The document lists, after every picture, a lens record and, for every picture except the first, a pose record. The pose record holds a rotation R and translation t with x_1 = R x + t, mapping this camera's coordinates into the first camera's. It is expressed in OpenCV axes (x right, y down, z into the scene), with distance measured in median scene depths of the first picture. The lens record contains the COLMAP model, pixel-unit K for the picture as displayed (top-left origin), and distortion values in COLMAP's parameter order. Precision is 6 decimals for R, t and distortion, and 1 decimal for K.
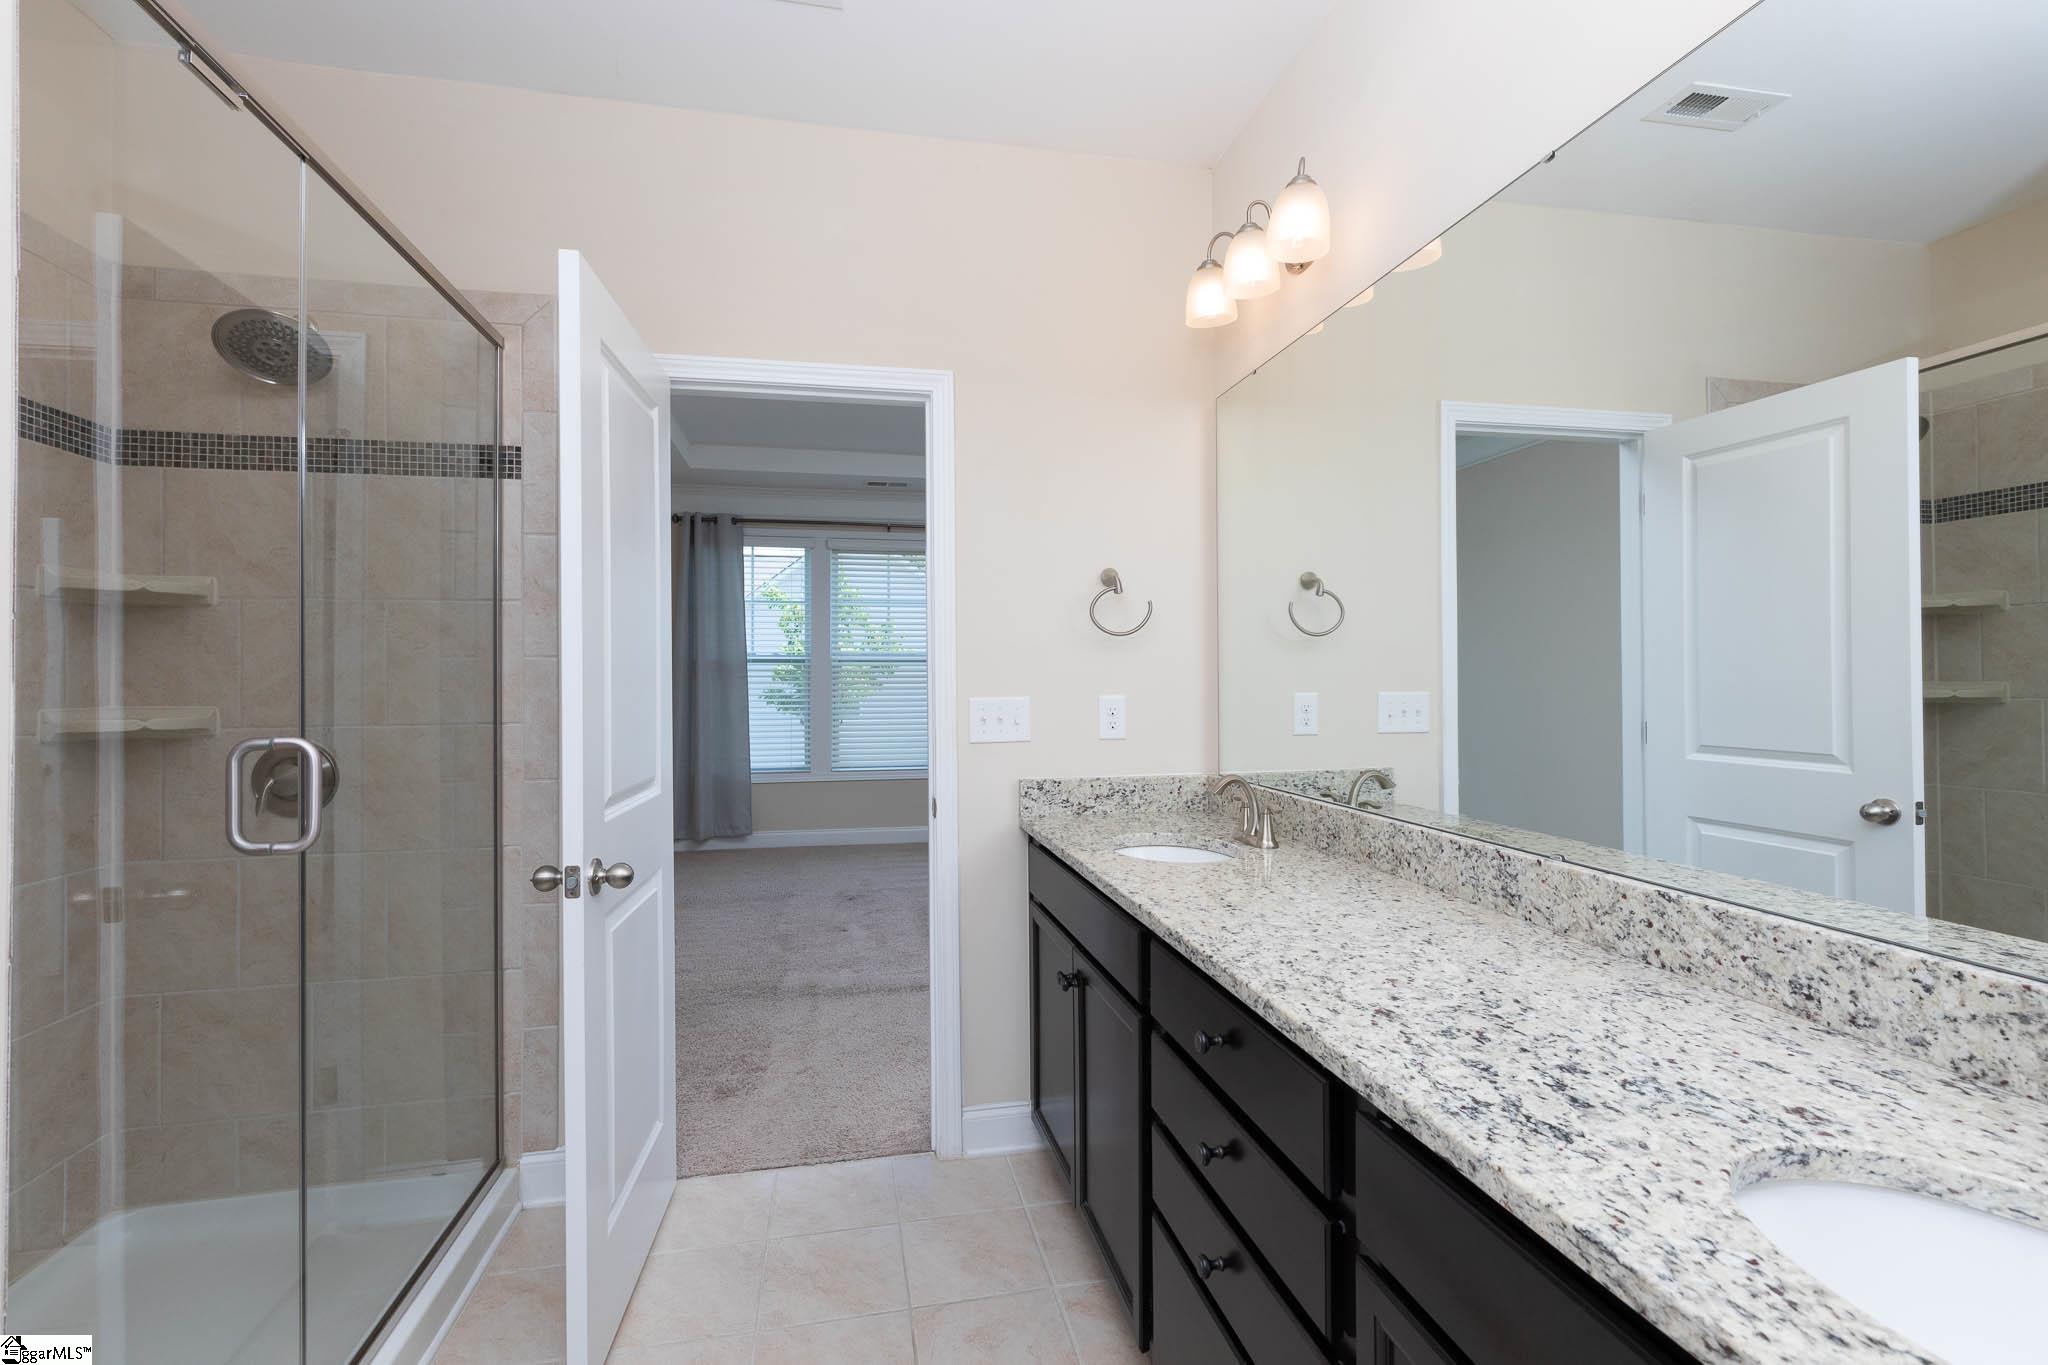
lens RADIAL K [[932.5, 0, 1011.6], [0, 932.5, 668.6], [0, 0, 1]] dist [0.007750, 0.001469]
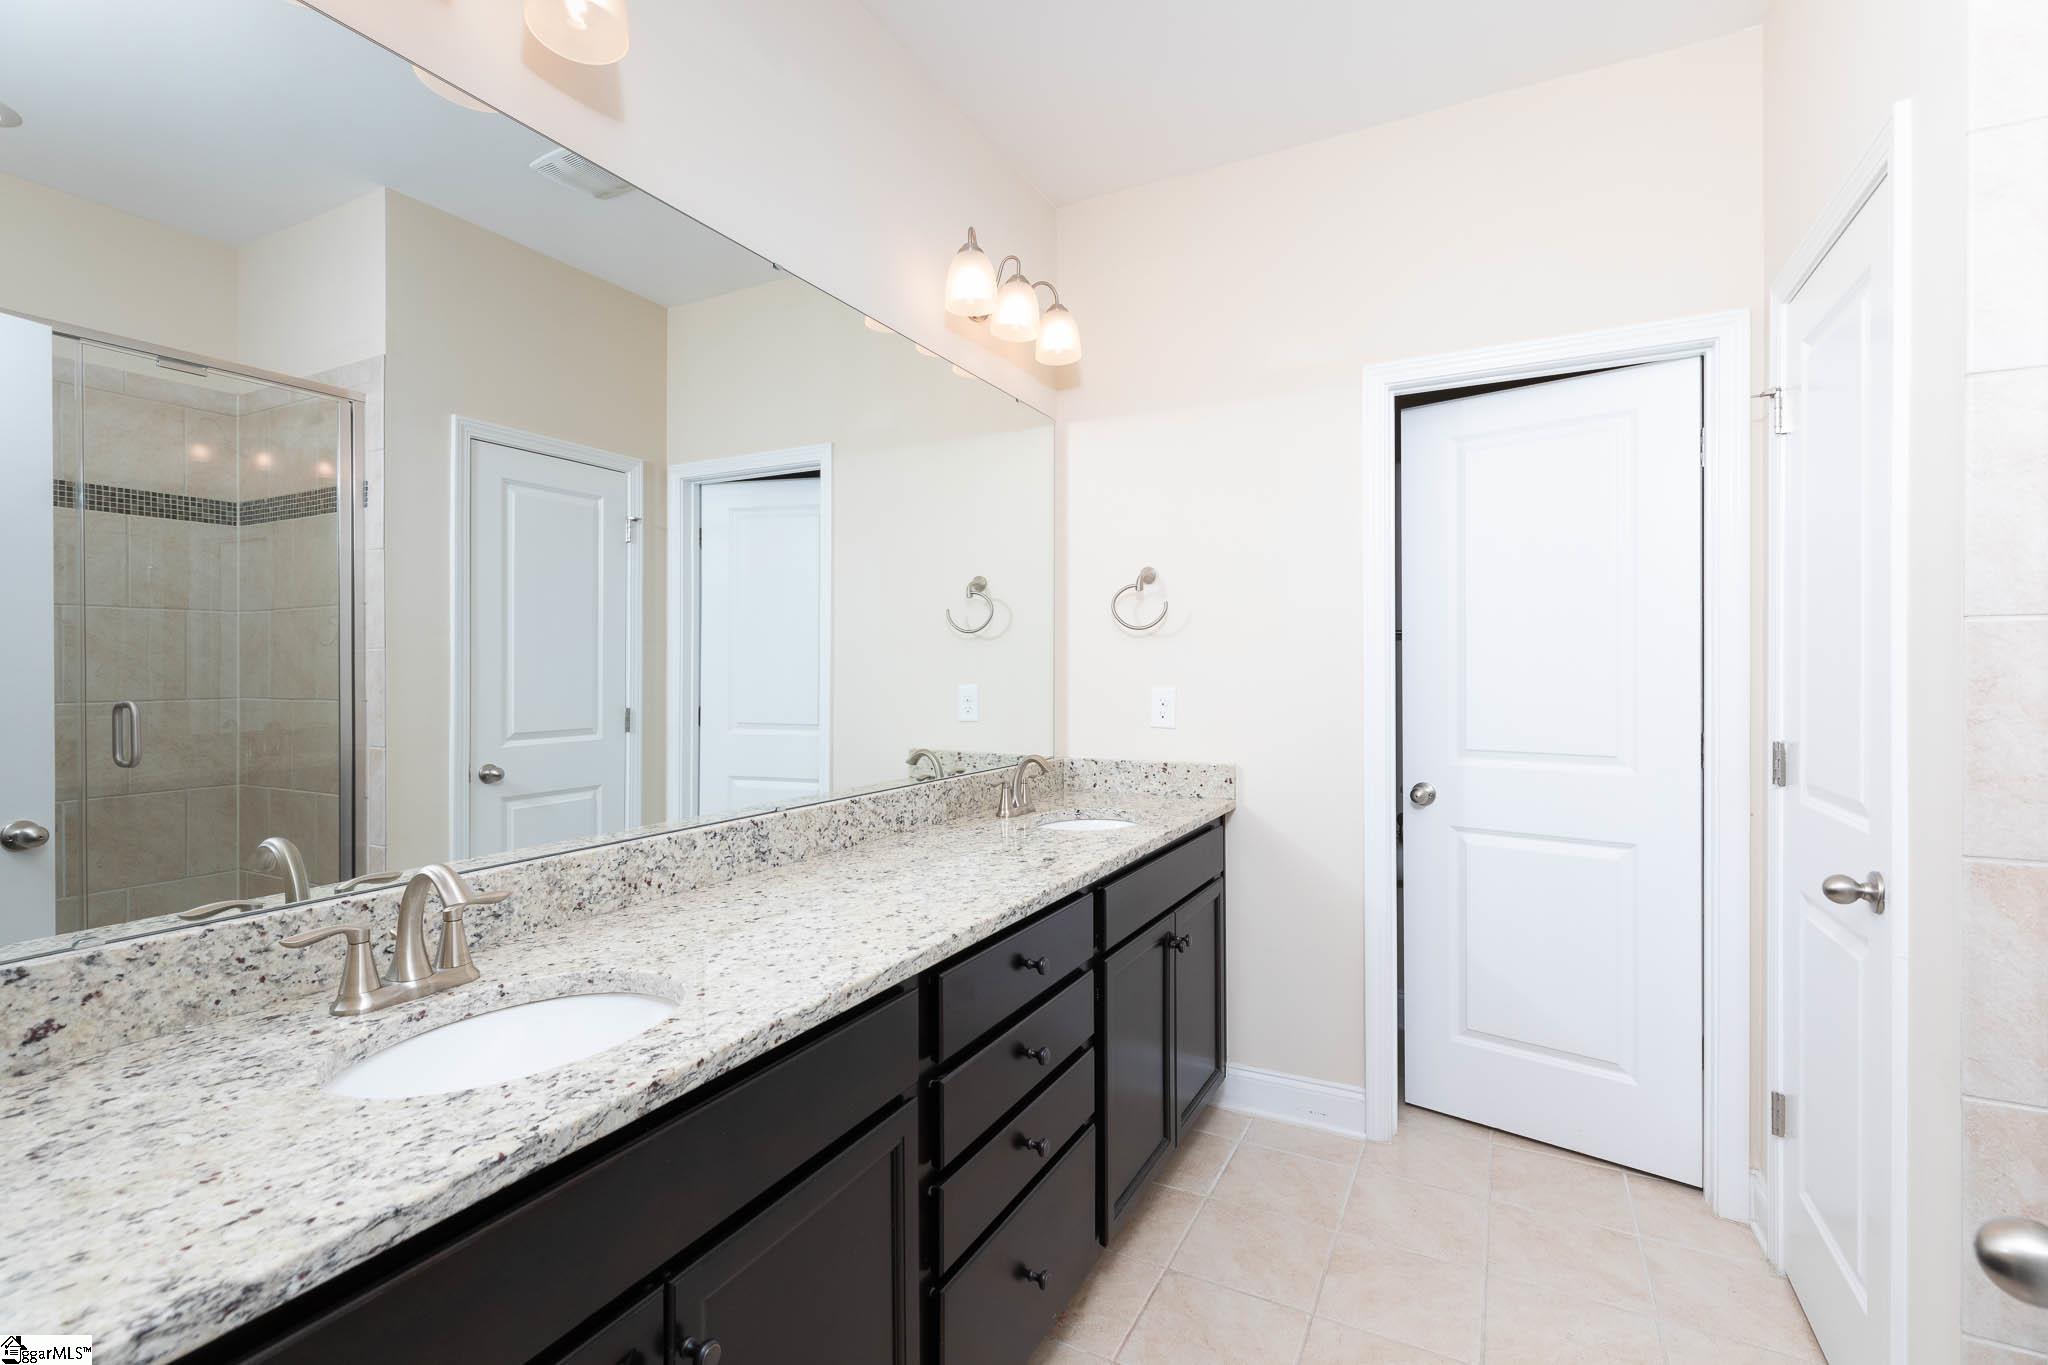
lens RADIAL K [[932.5, 0, 1014.4], [0, 932.5, 686.4], [0, 0, 1]] dist [0.007750, 0.001469]
pose [[-0.779721, 0.000662, 0.626127, -0.538177], [0.004585, 0.999979, 0.004653, 0.033622], [-0.626110, 0.006499, -0.779707, 2.057873]]
